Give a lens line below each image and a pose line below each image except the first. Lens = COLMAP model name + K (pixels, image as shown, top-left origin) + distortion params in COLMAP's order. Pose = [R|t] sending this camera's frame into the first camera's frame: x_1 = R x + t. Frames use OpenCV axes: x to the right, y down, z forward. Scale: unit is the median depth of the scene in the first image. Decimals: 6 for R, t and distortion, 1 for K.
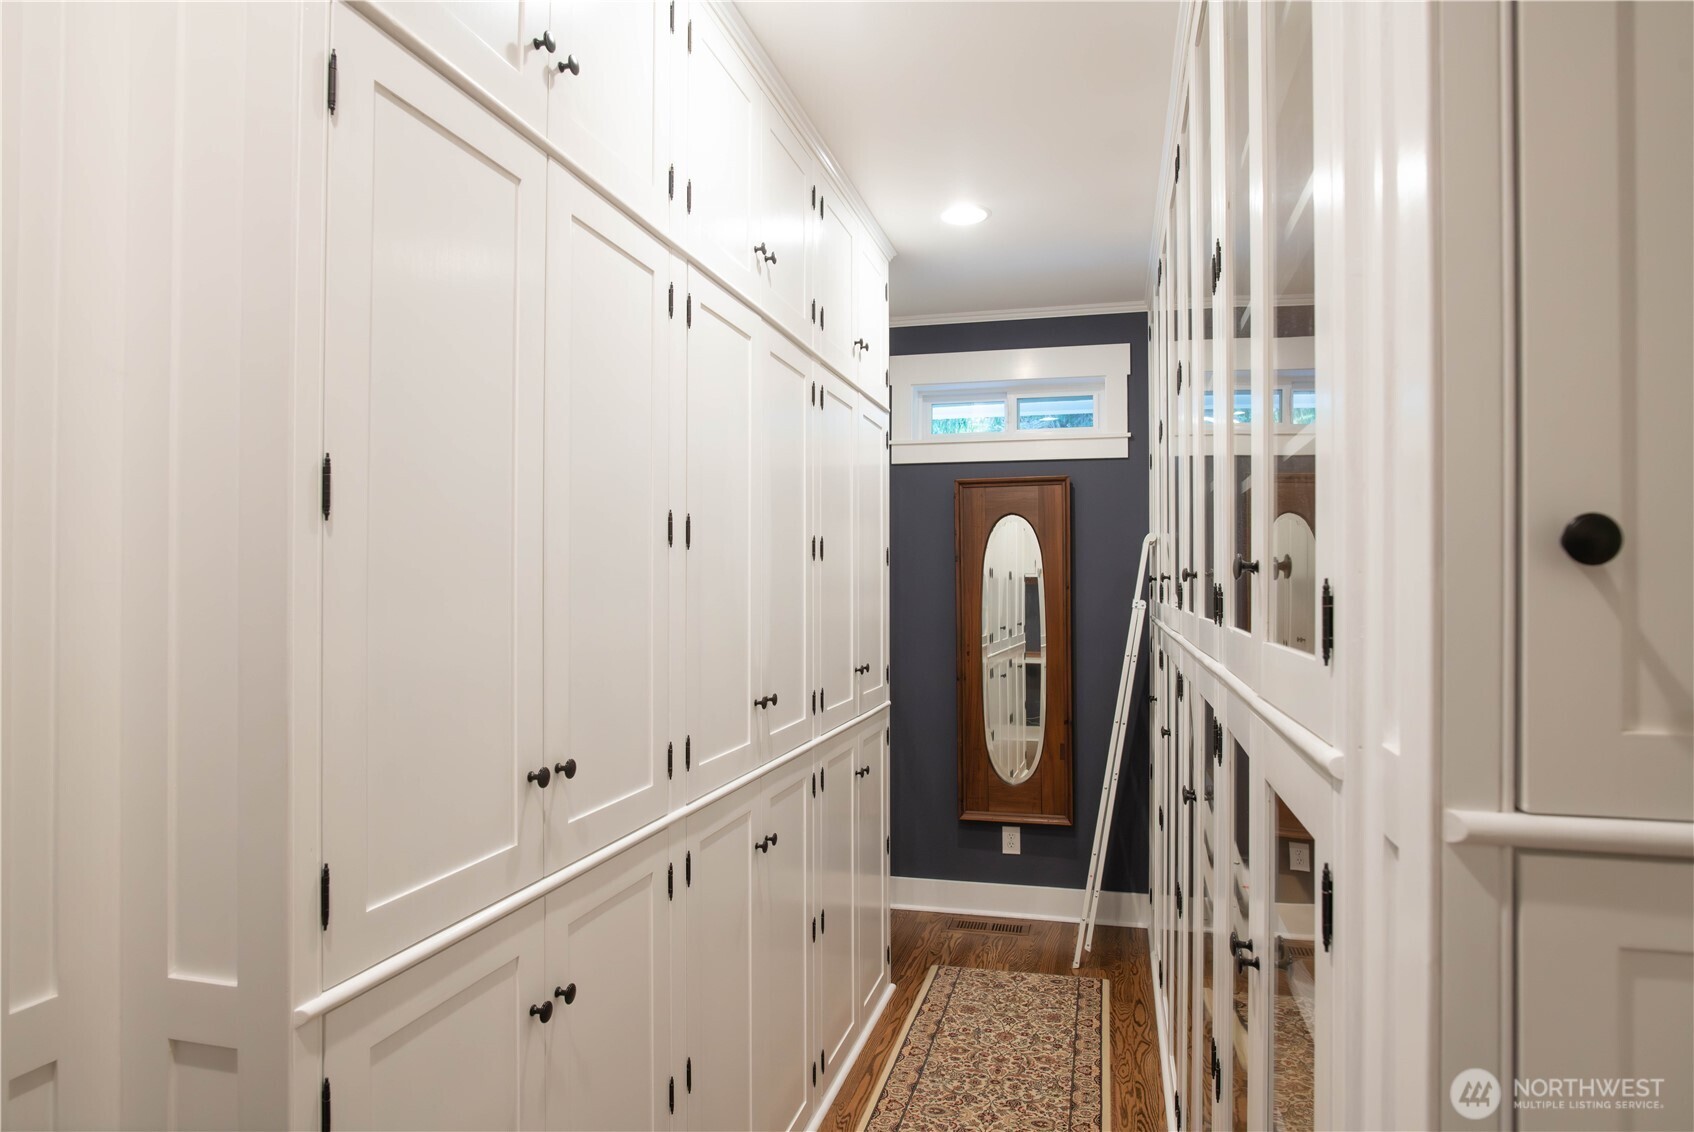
lens RADIAL K [[990.9, 0, 851.6], [0, 990.9, 575.6], [0, 0, 1]] dist [-0.009203, 0.001432]
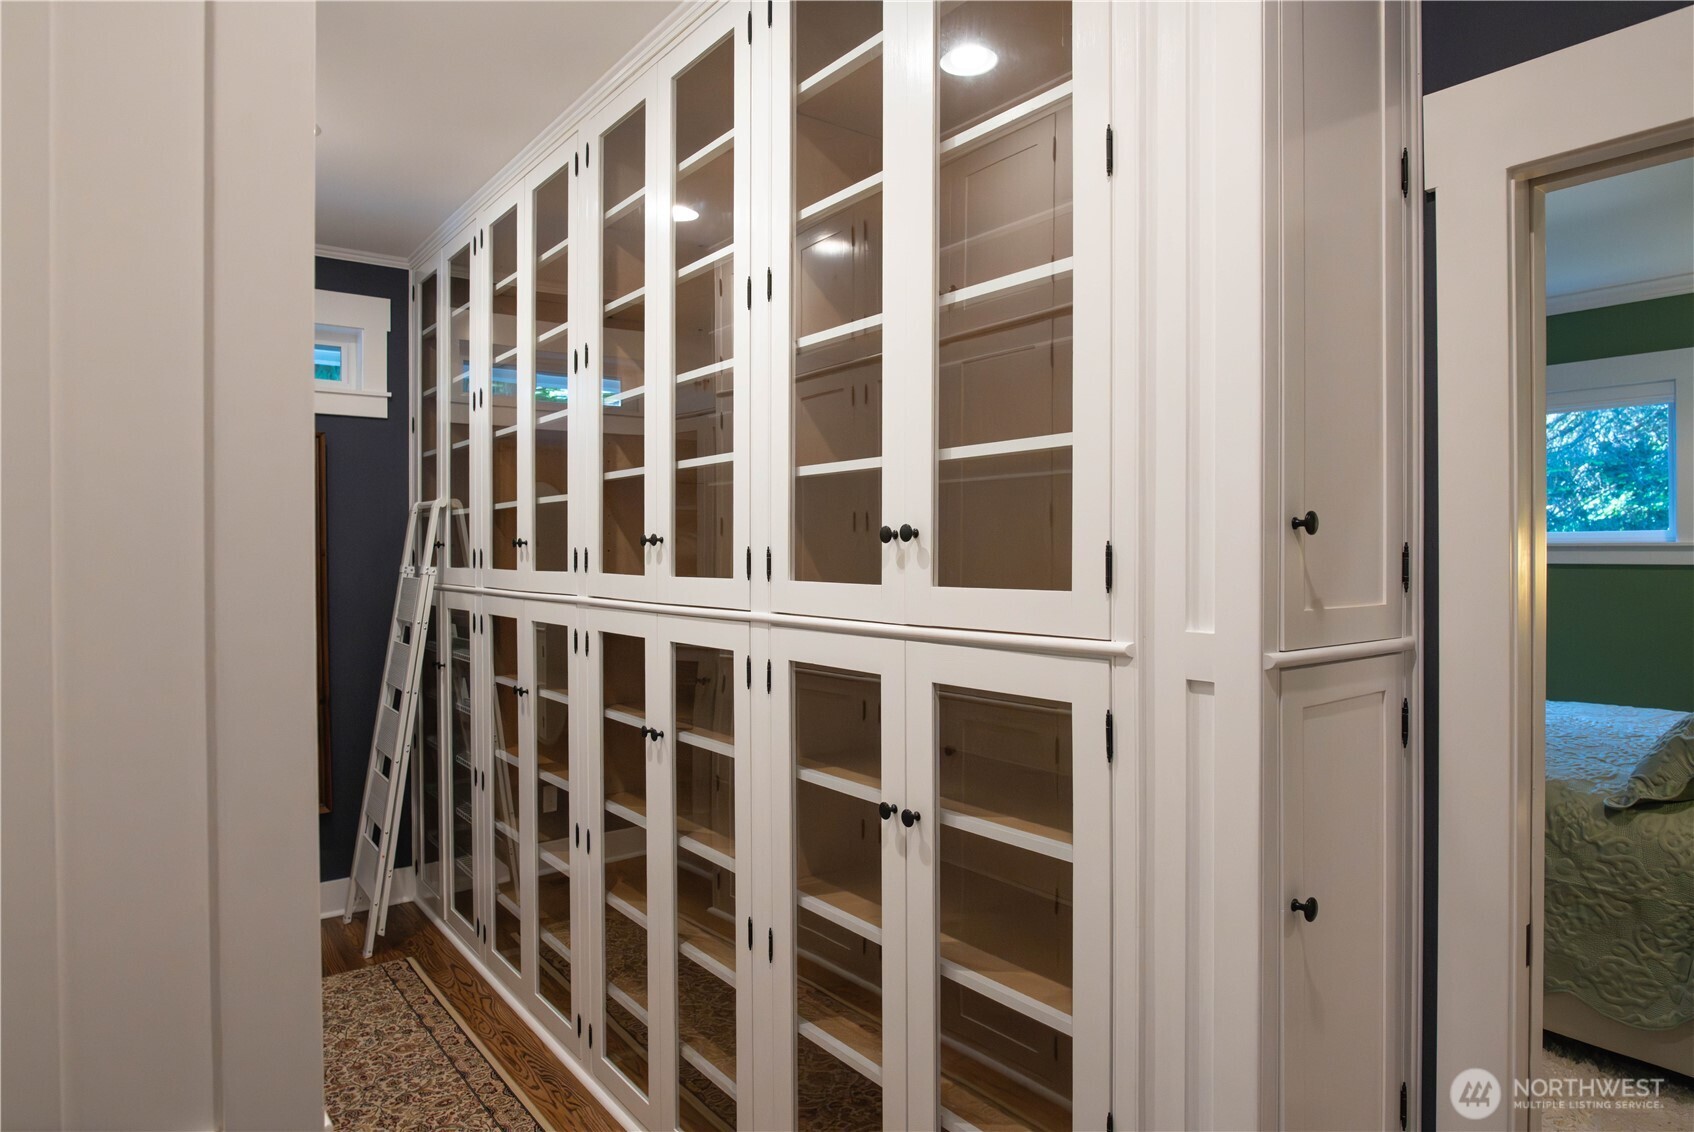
lens RADIAL K [[990.9, 0, 843.7], [0, 990.9, 558.4], [0, 0, 1]] dist [-0.009203, 0.001432]
pose [[0.638809, -0.013192, 0.769252, -0.249029], [0.000325, 0.999858, 0.016877, 0.000589], [-0.769365, -0.010531, 0.638722, 0.065958]]
